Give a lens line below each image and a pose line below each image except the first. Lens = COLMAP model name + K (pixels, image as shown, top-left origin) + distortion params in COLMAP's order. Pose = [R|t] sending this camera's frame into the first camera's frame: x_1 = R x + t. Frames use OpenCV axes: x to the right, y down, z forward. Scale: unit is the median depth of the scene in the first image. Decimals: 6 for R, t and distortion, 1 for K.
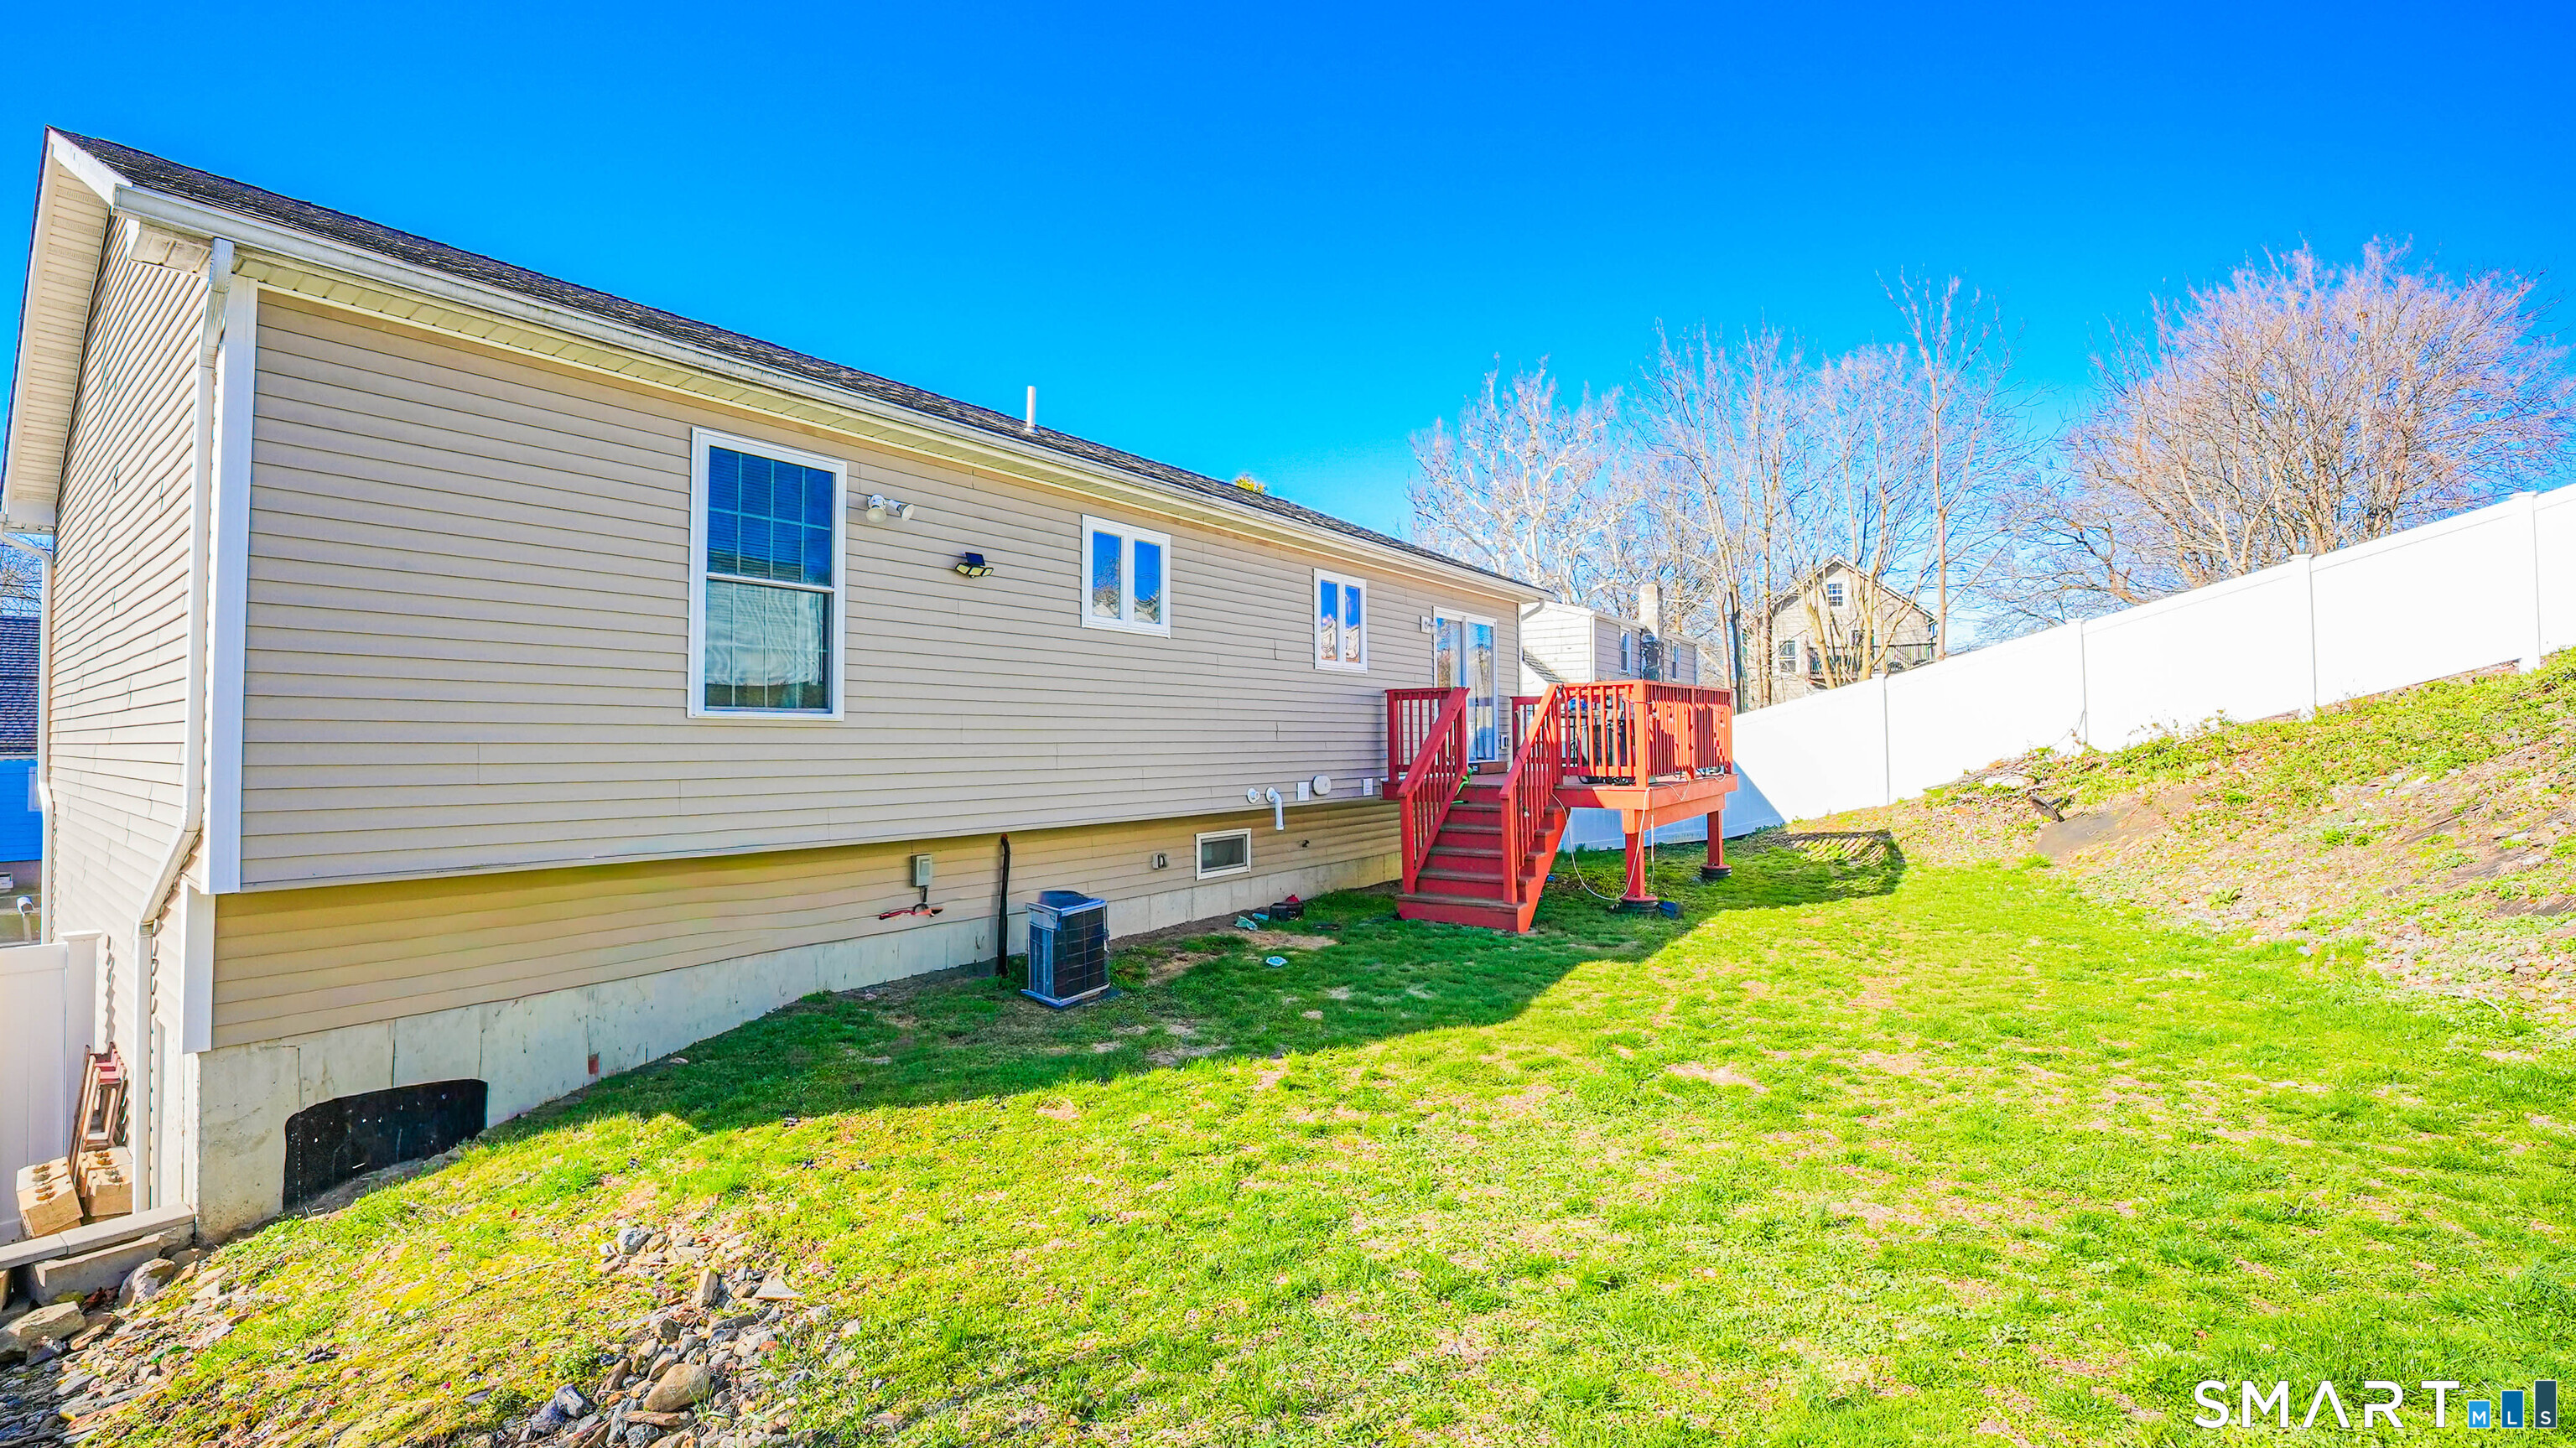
lens RADIAL K [[1066.1, 0, 1290.0], [0, 1066.1, 715.6], [0, 0, 1]] dist [-0.002008, -0.000107]
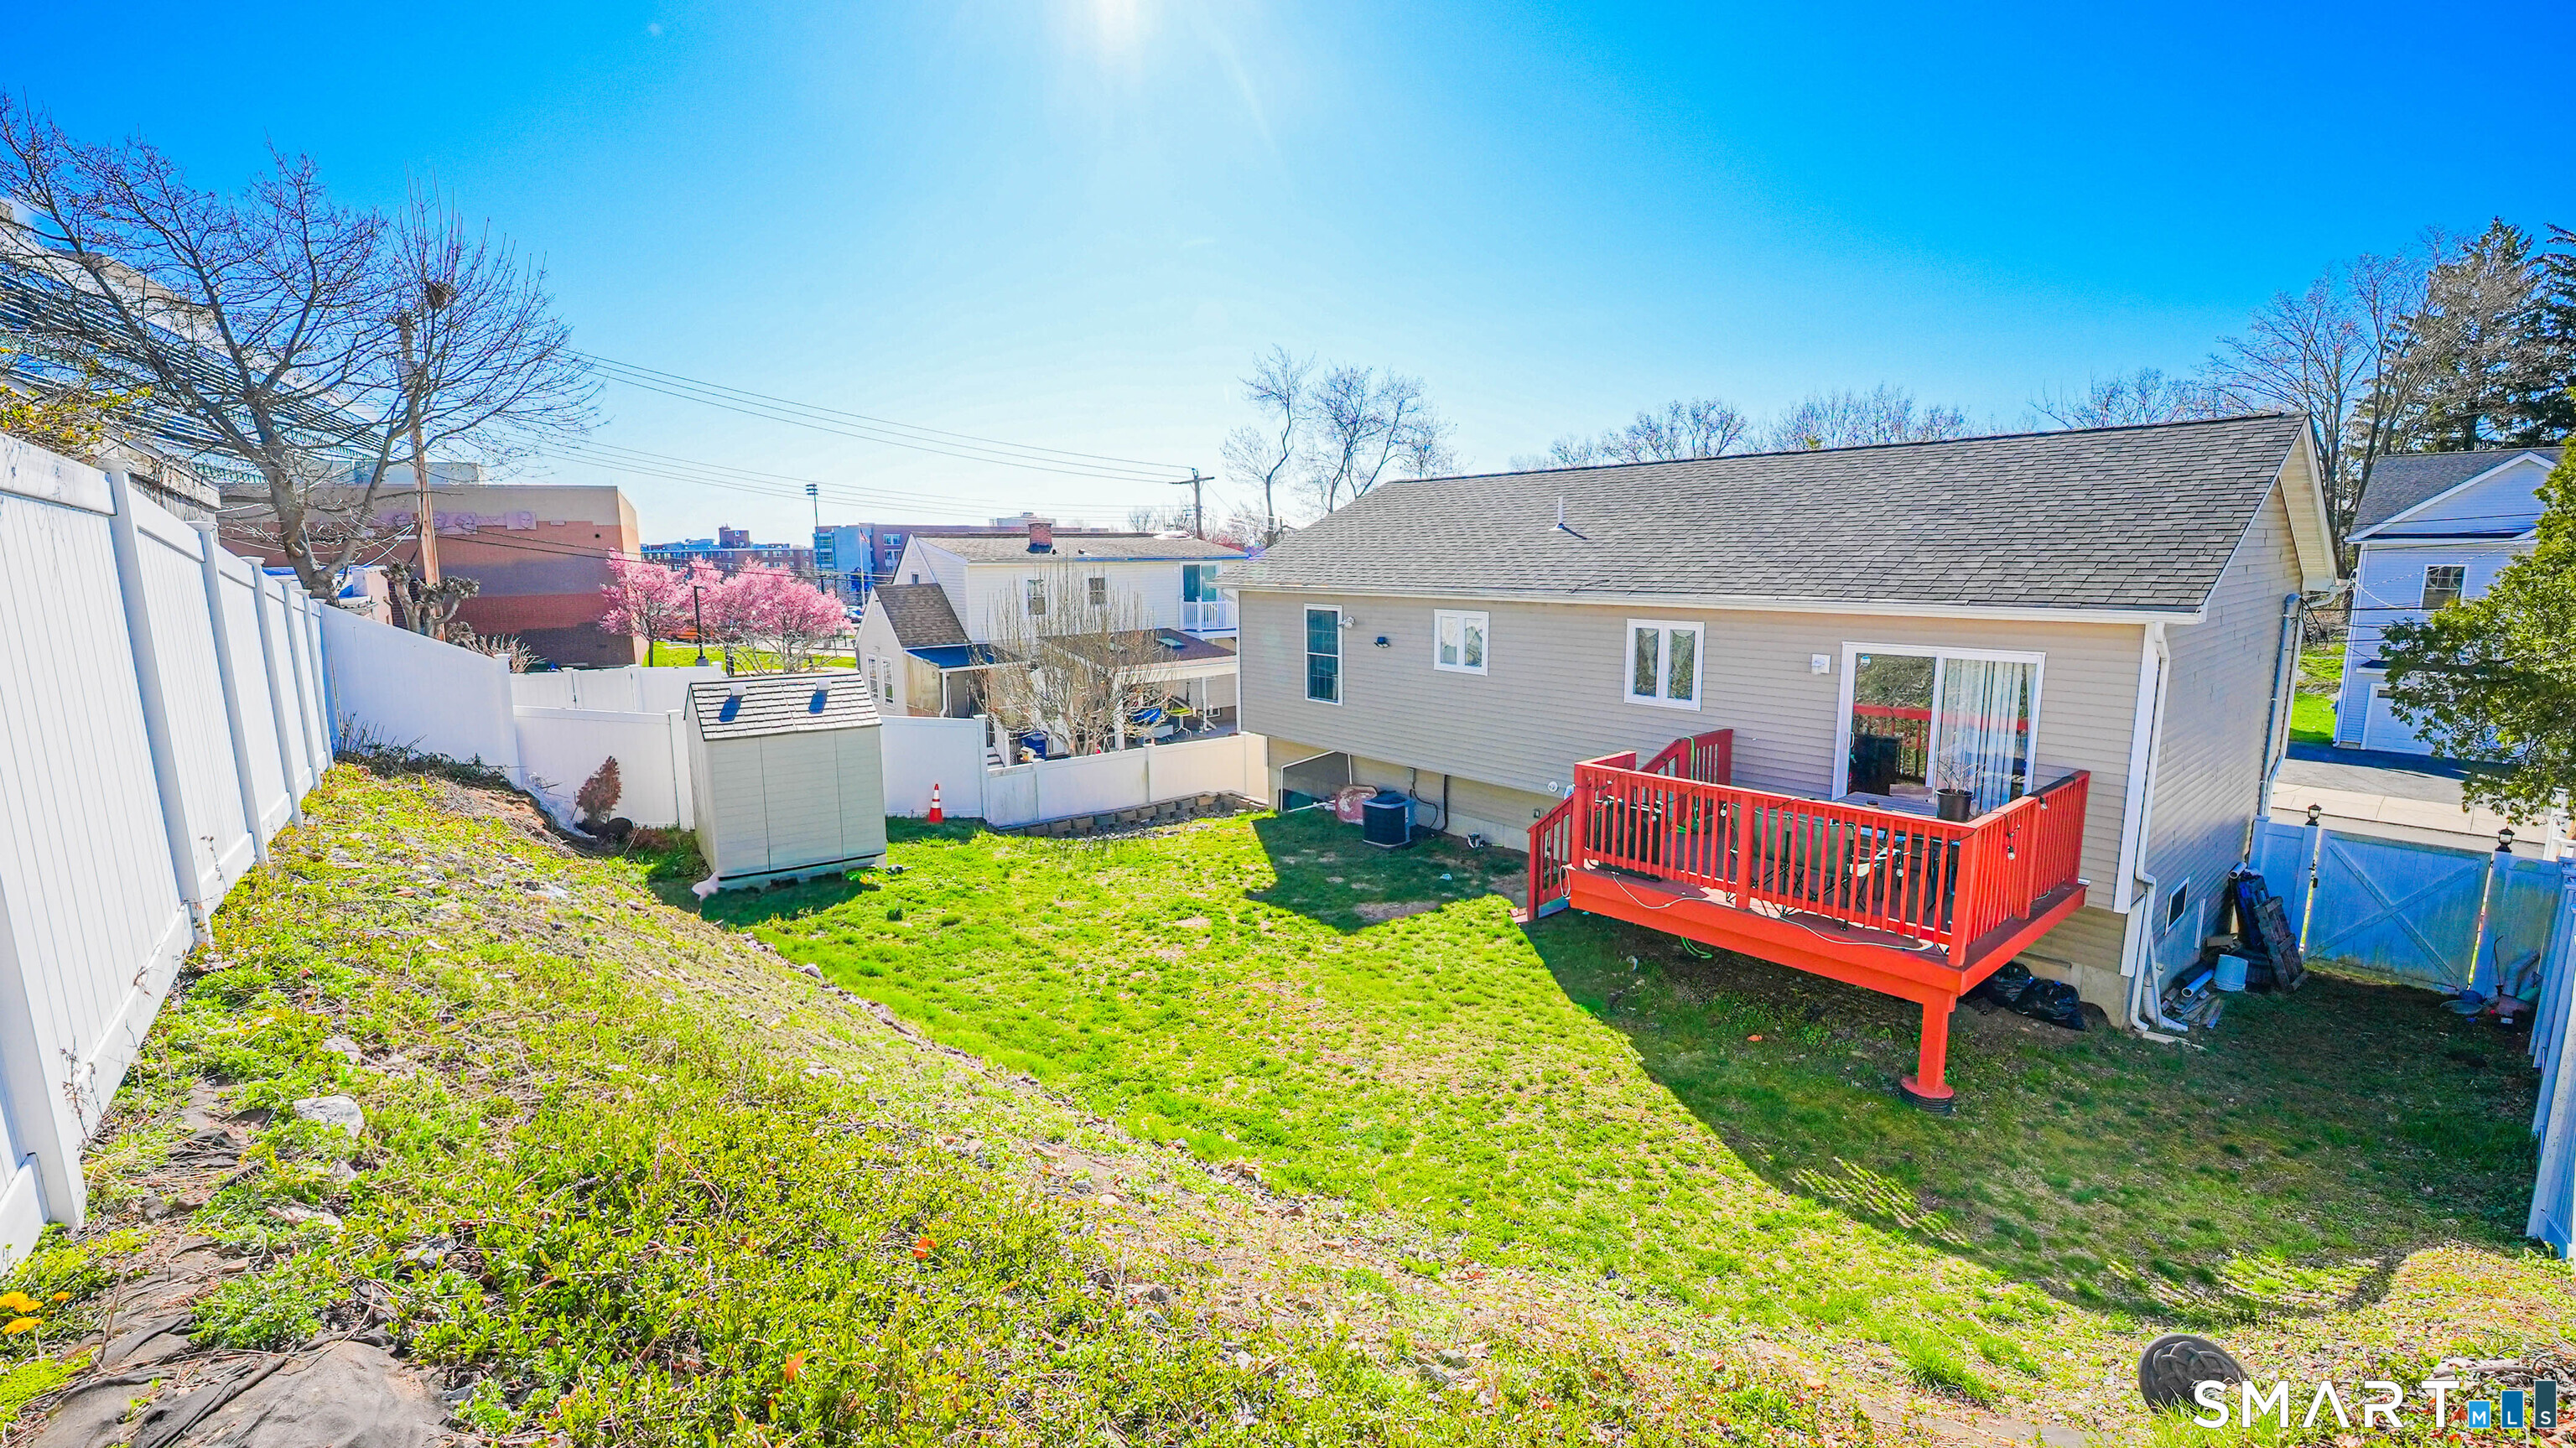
lens RADIAL K [[1066.1, 0, 1290.0], [0, 1066.1, 715.6], [0, 0, 1]] dist [-0.002008, -0.000107]
pose [[-0.241340, 0.157599, -0.957558, 1.660015], [0.035262, 0.987498, 0.153640, -0.296532], [0.969800, 0.003314, -0.243880, 1.189792]]
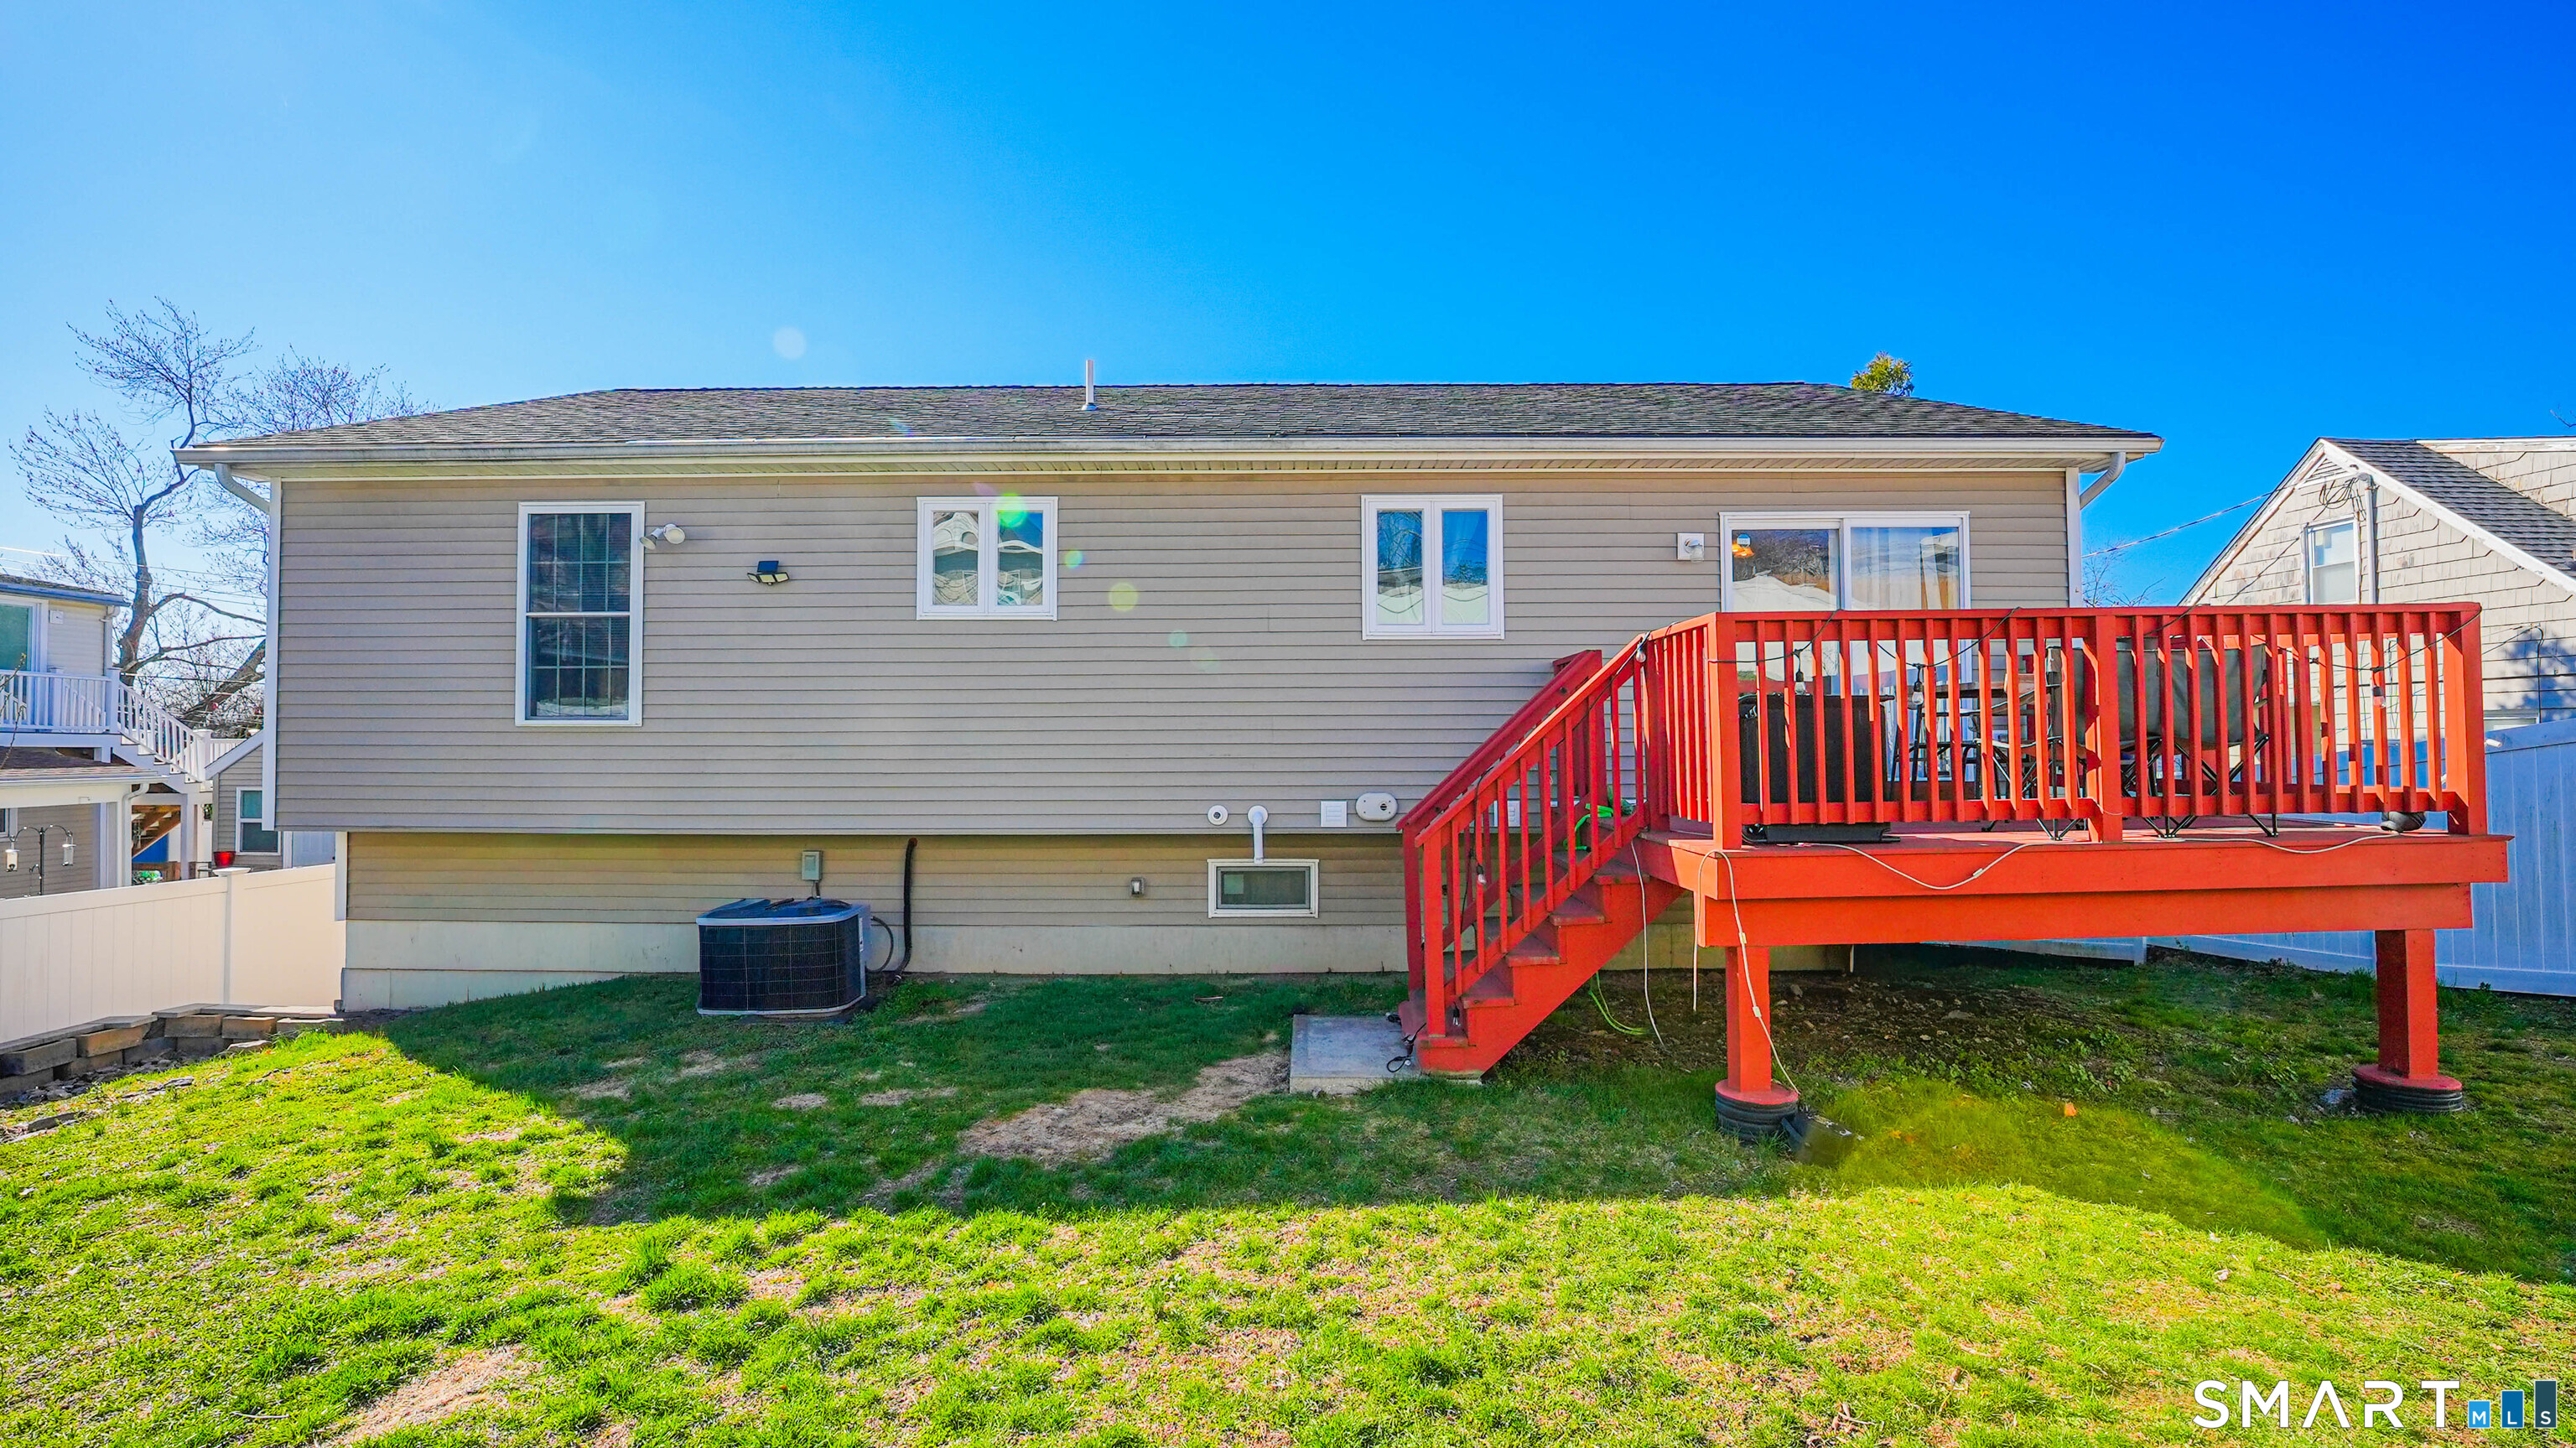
lens RADIAL K [[1066.1, 0, 1290.0], [0, 1066.1, 715.6], [0, 0, 1]] dist [-0.002008, -0.000107]
pose [[0.573255, -0.016260, -0.819216, 0.730186], [0.021231, 0.999762, -0.004987, 0.010528], [0.819102, -0.014534, 0.573464, 0.718788]]
